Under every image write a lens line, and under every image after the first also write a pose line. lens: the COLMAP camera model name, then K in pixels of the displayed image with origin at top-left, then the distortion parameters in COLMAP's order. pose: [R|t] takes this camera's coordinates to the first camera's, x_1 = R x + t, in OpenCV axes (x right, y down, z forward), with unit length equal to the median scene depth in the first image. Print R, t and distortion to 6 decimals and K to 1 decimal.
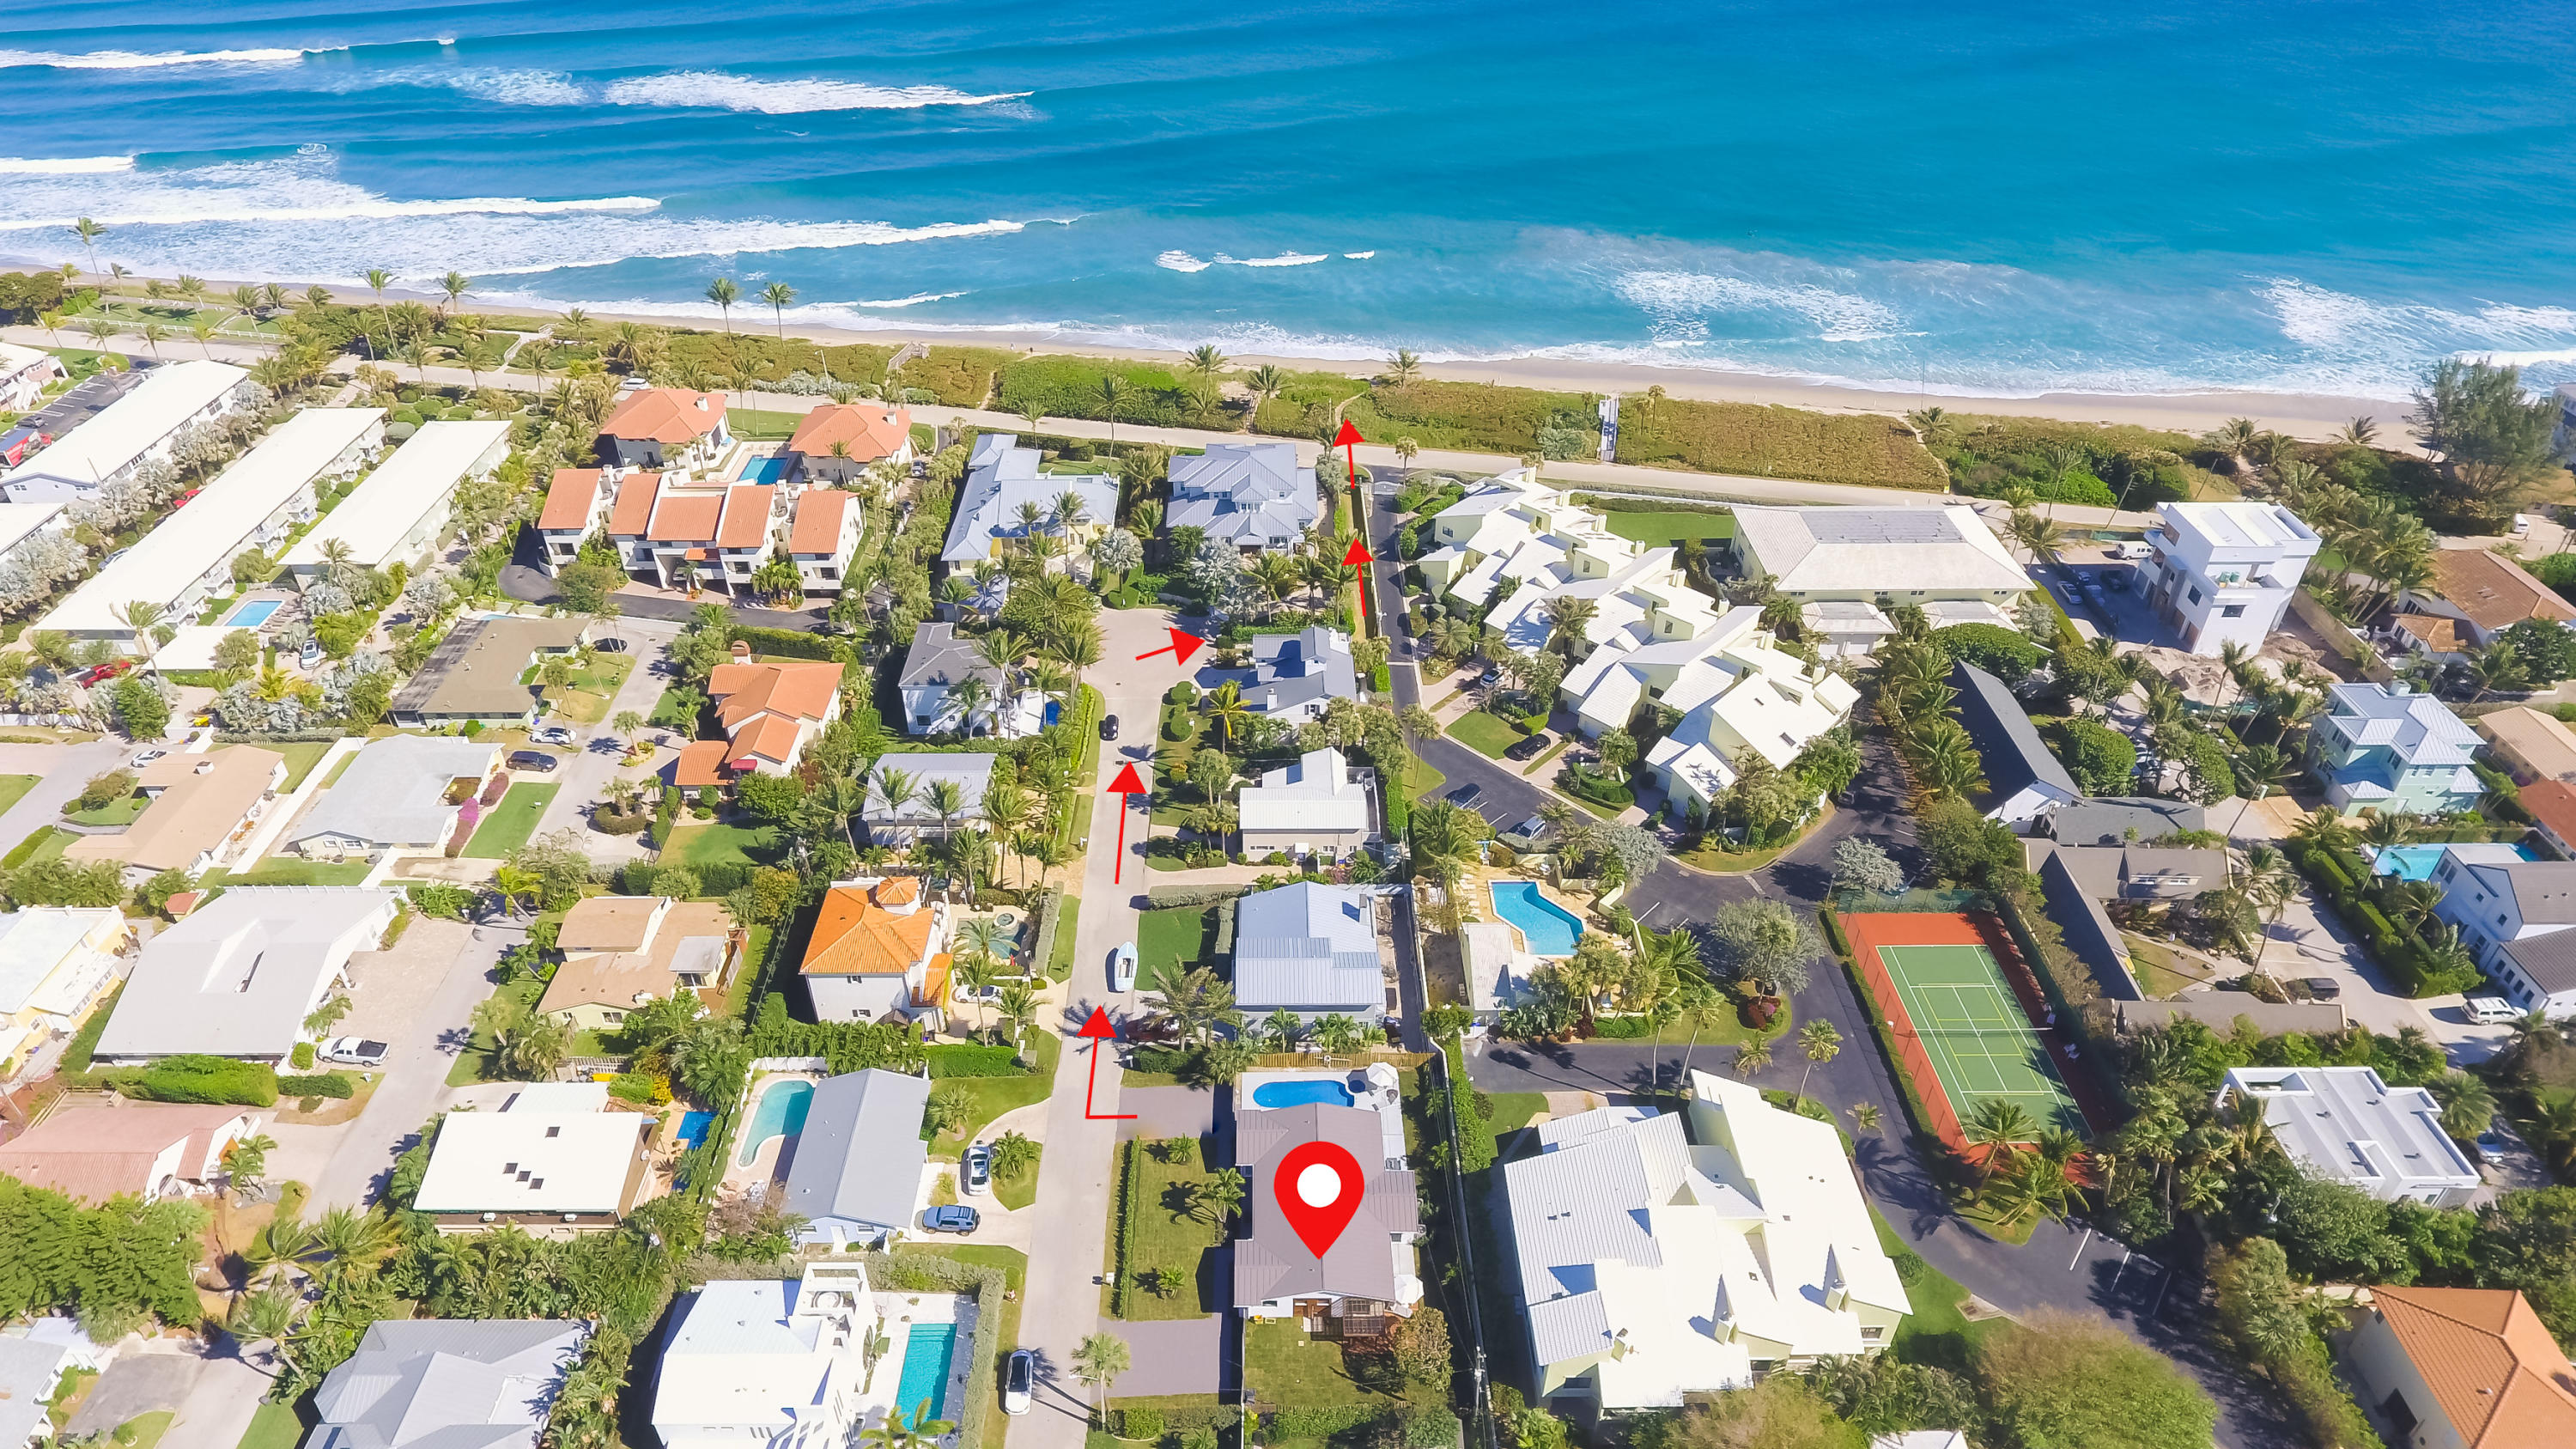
lens RADIAL K [[1504.7, 0, 1270.4], [0, 1504.7, 698.5], [0, 0, 1]] dist [-0.006702, -0.001965]
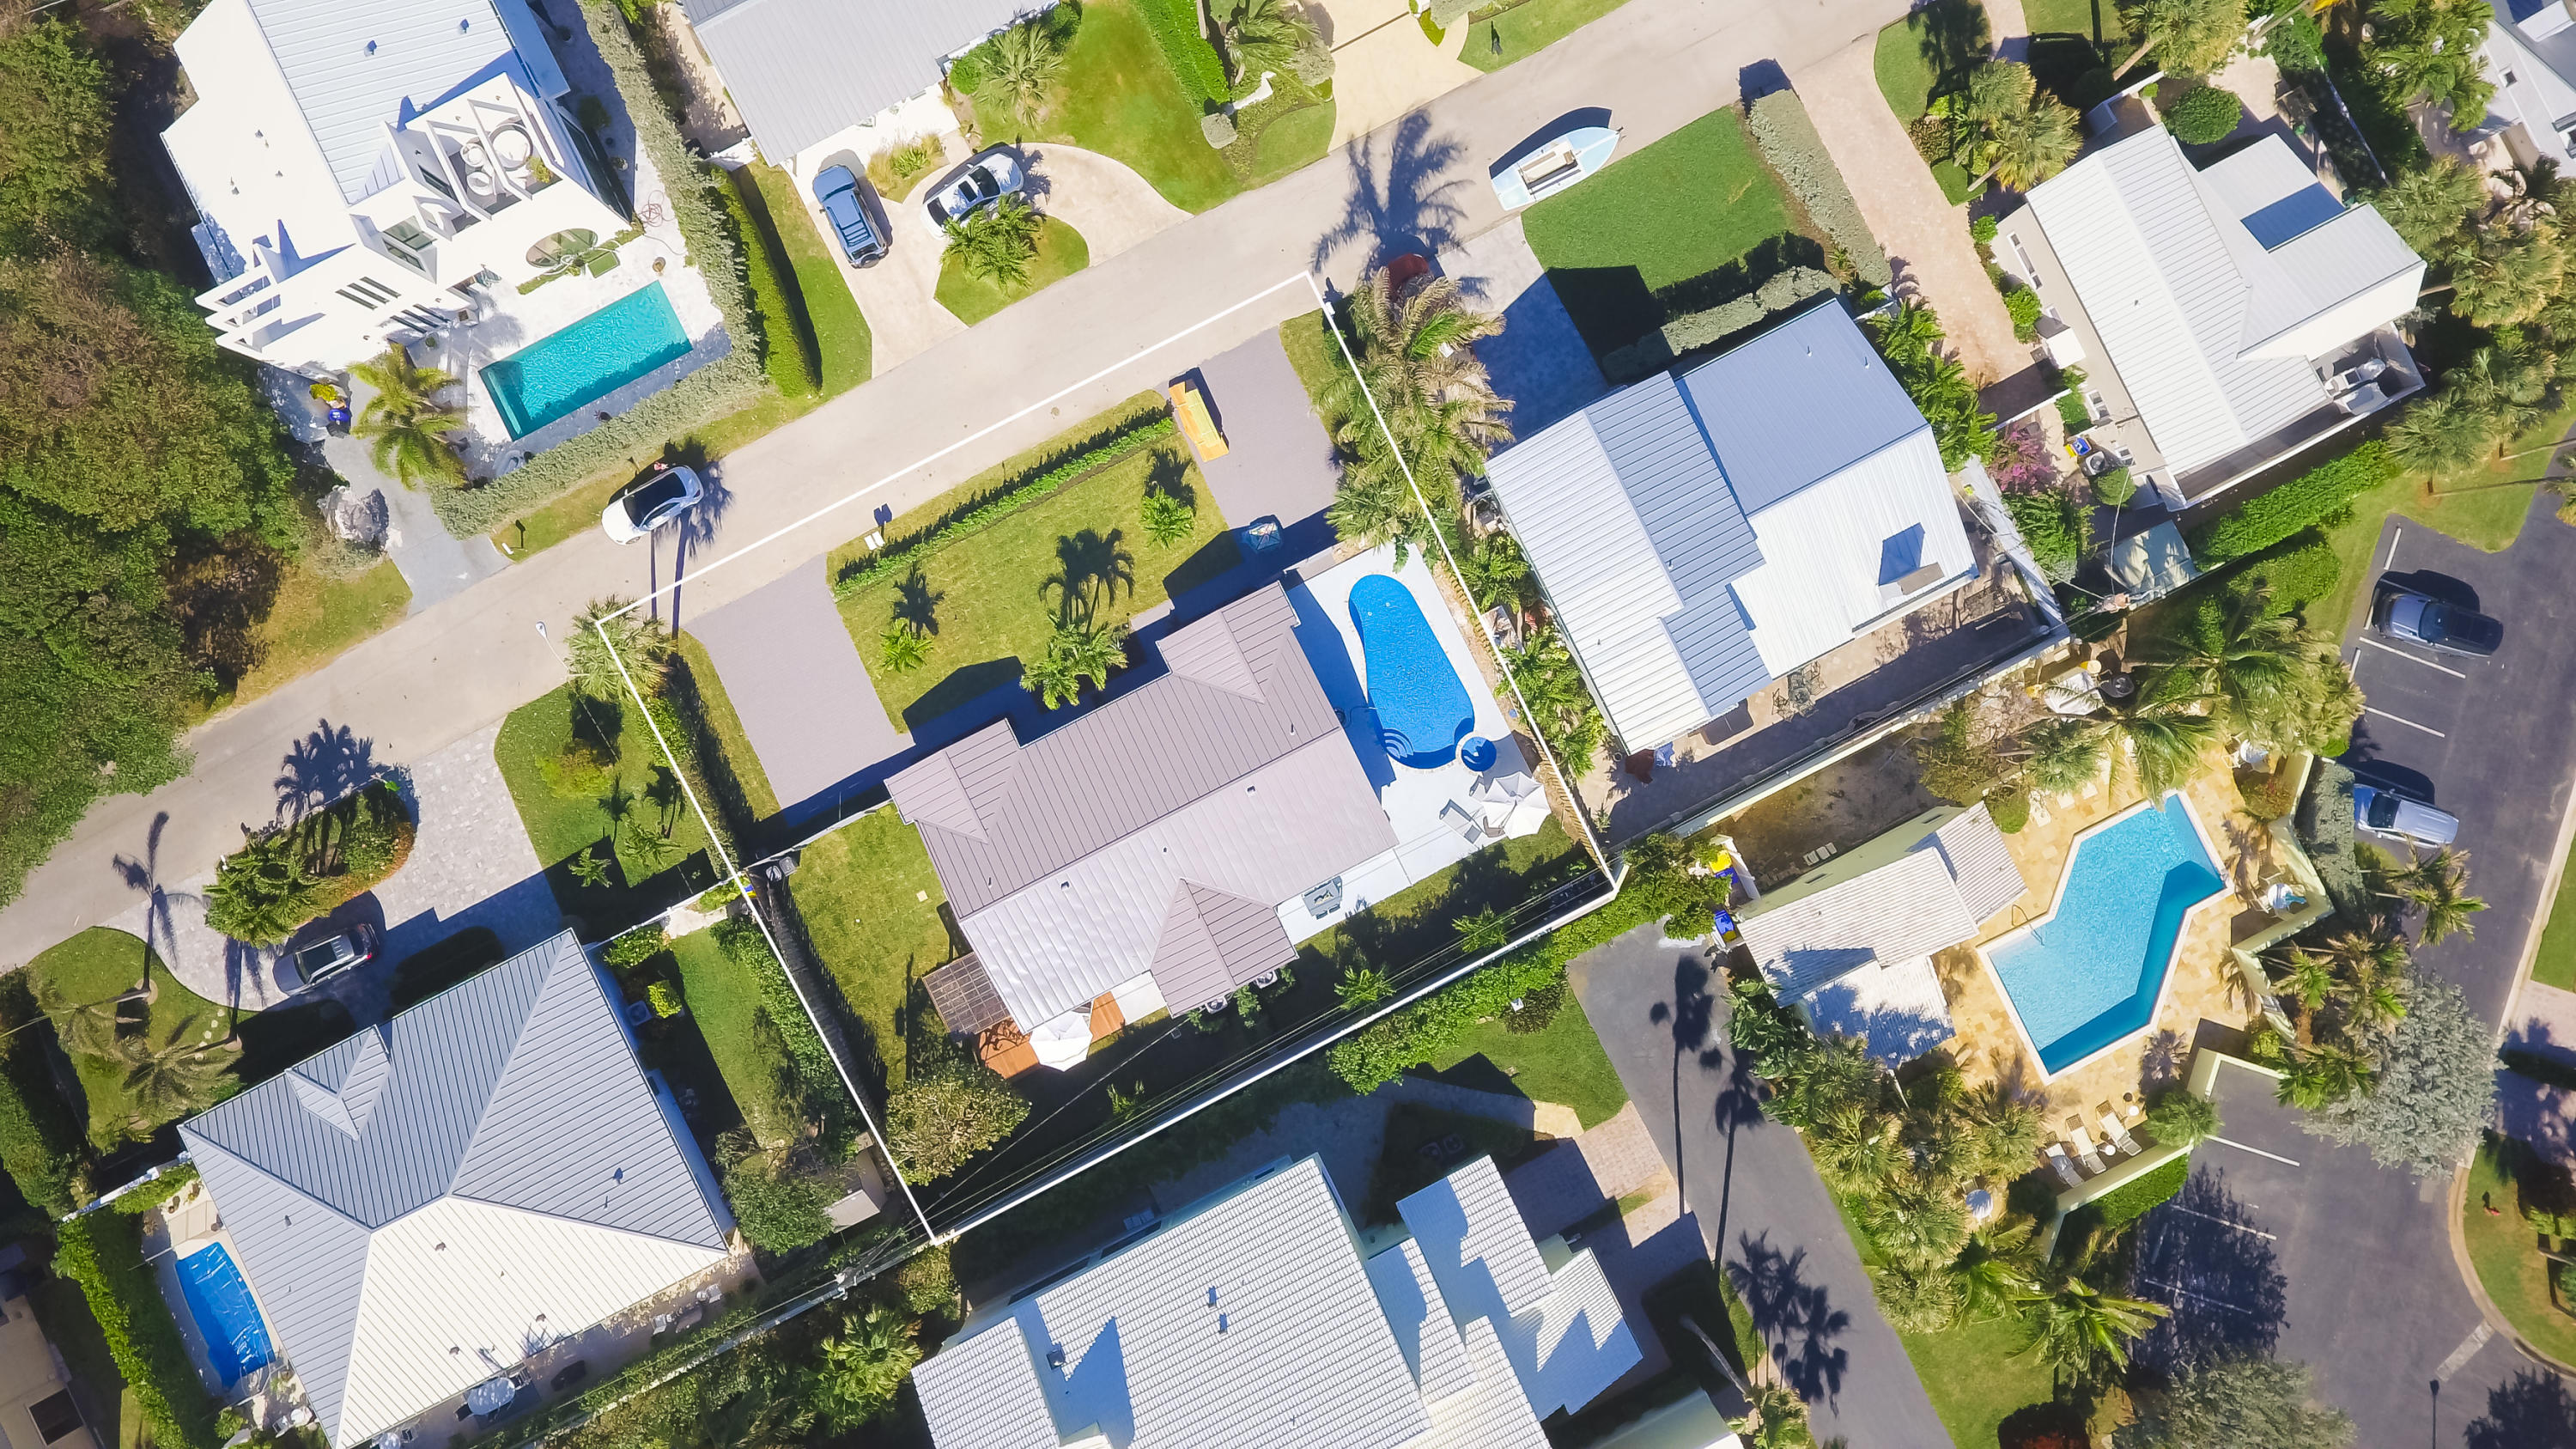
lens RADIAL K [[1504.7, 0, 1270.4], [0, 1504.7, 698.5], [0, 0, 1]] dist [-0.006702, -0.001965]
pose [[0.446528, 0.894556, -0.019568, 0.016069], [-0.503381, 0.269229, 0.821050, -0.093274], [0.739744, -0.356772, 0.570520, 0.531593]]
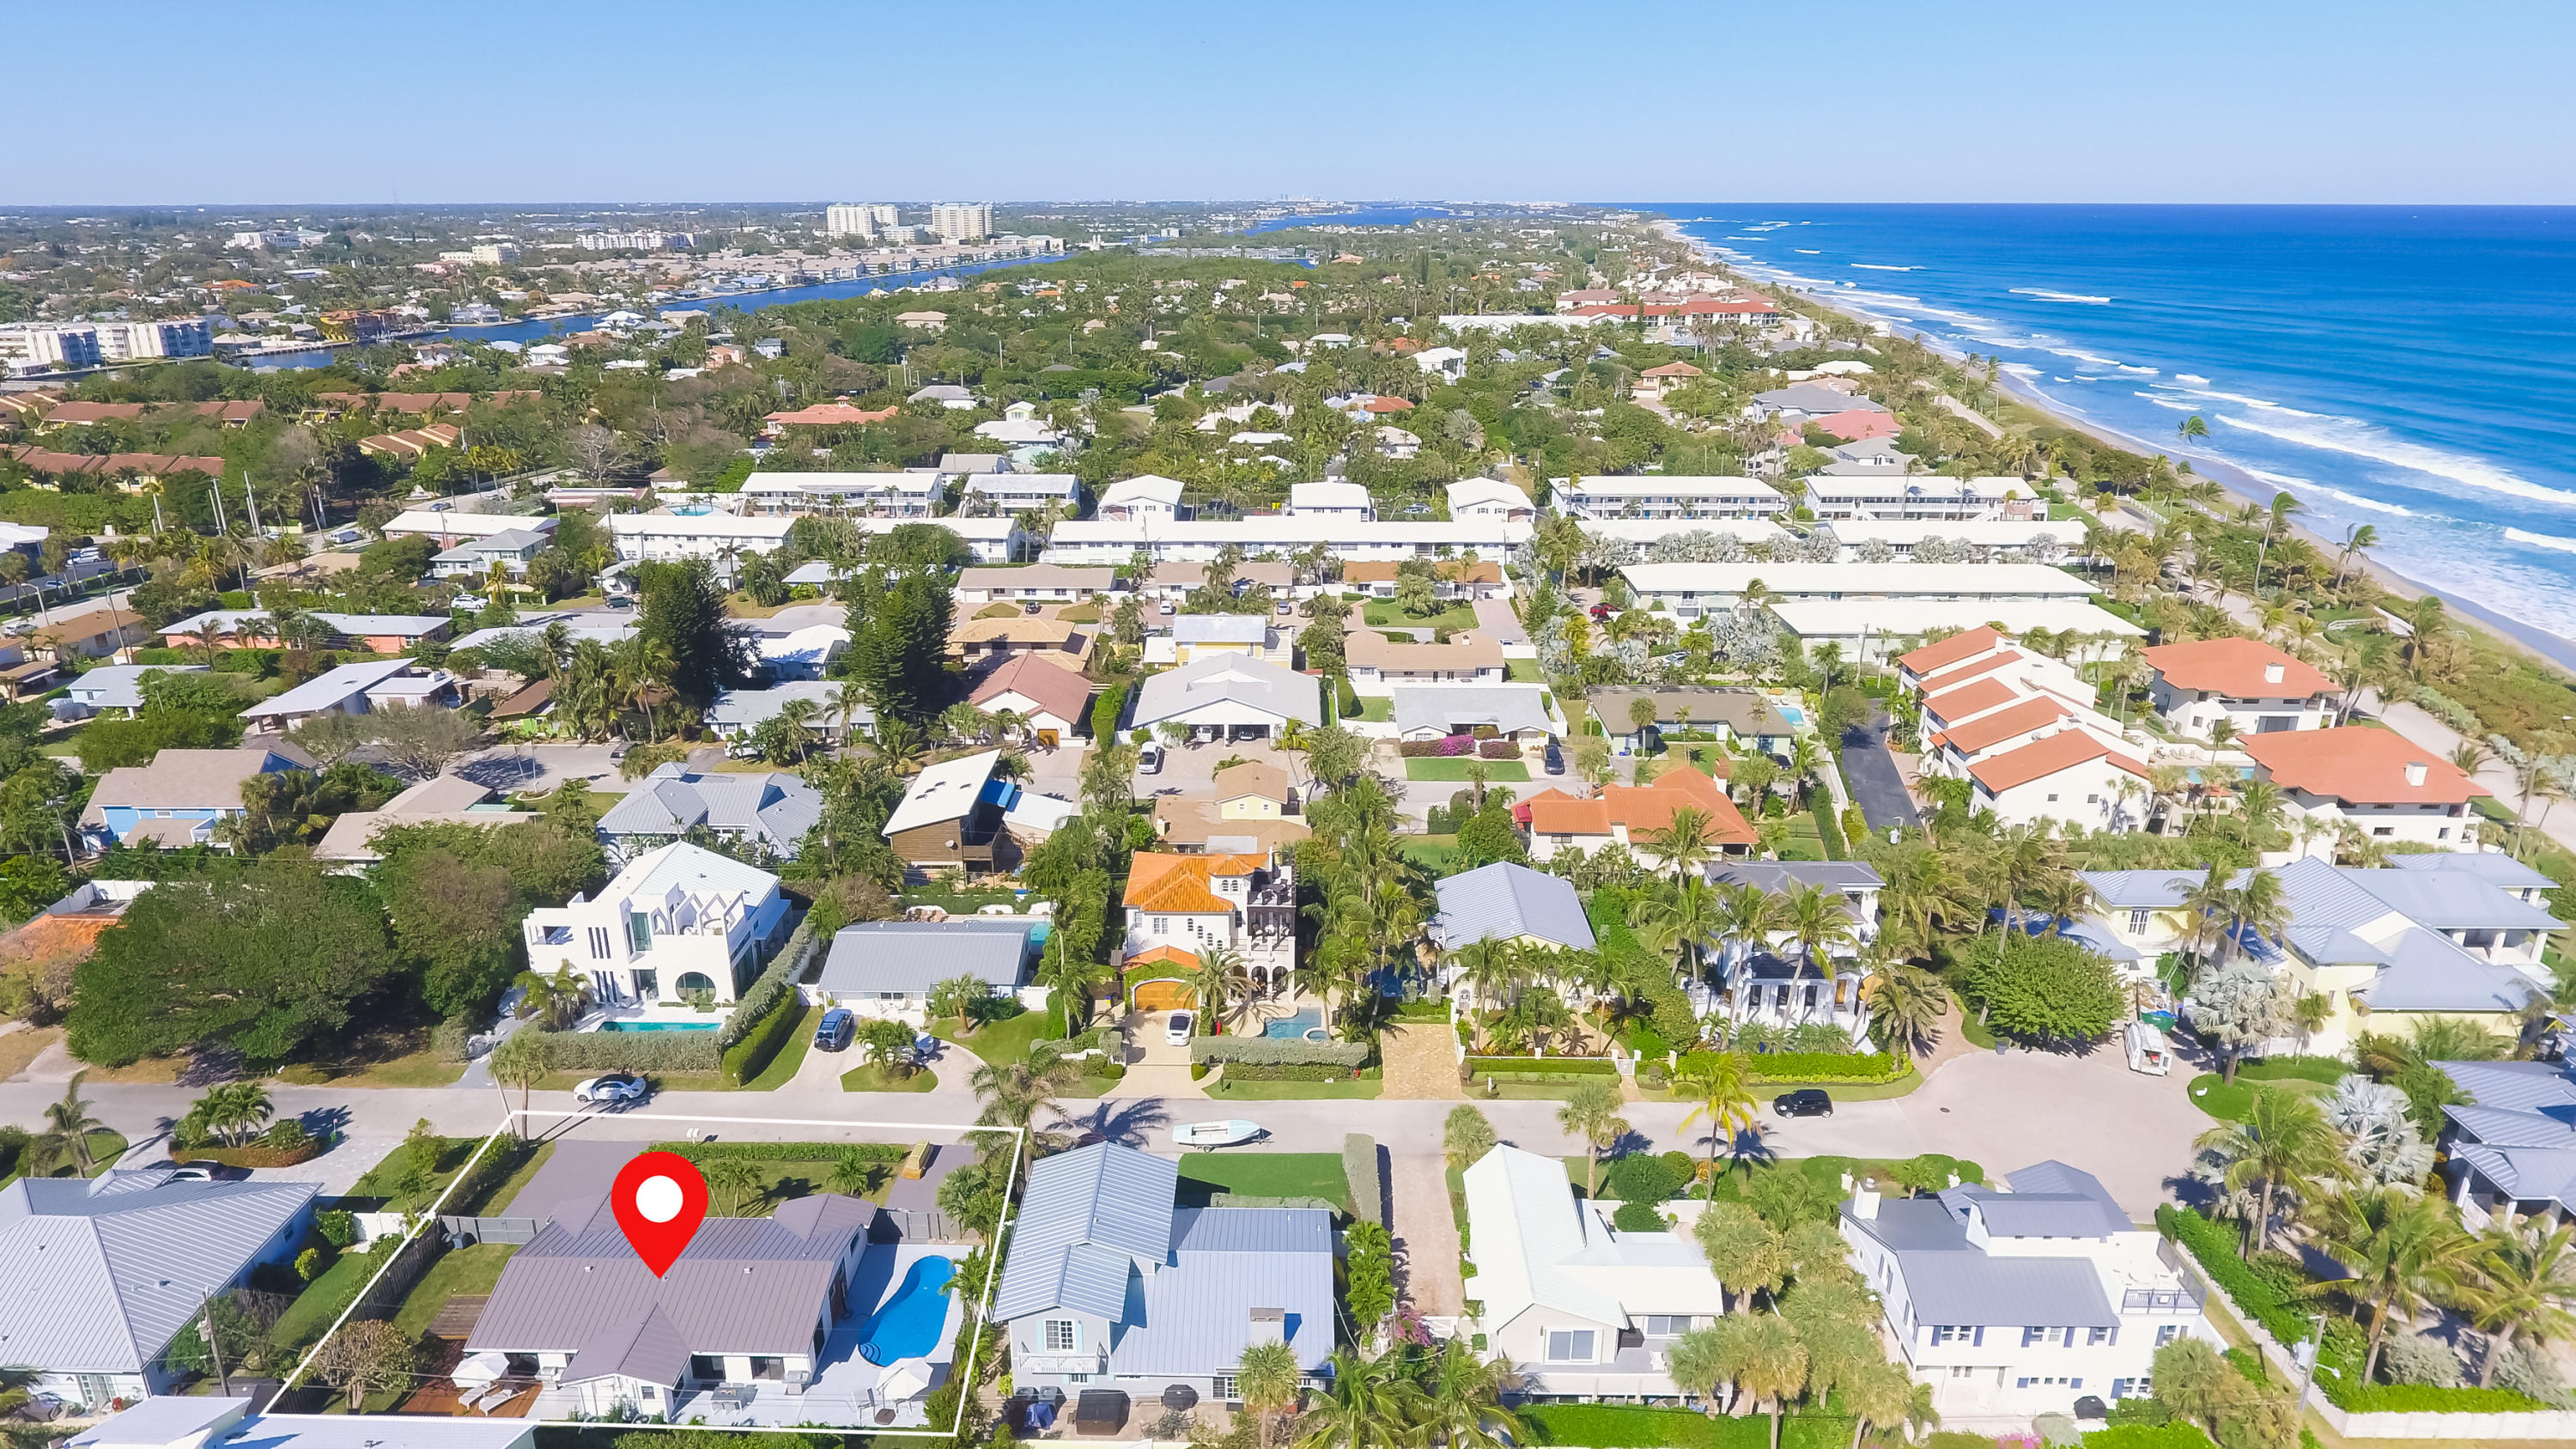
lens RADIAL K [[1504.7, 0, 1270.4], [0, 1504.7, 698.5], [0, 0, 1]] dist [-0.006702, -0.001965]
pose [[-0.026046, 0.315253, -0.948650, 0.421818], [-0.566472, 0.777250, 0.273846, -0.152760], [0.823669, 0.544517, 0.158337, 0.694531]]
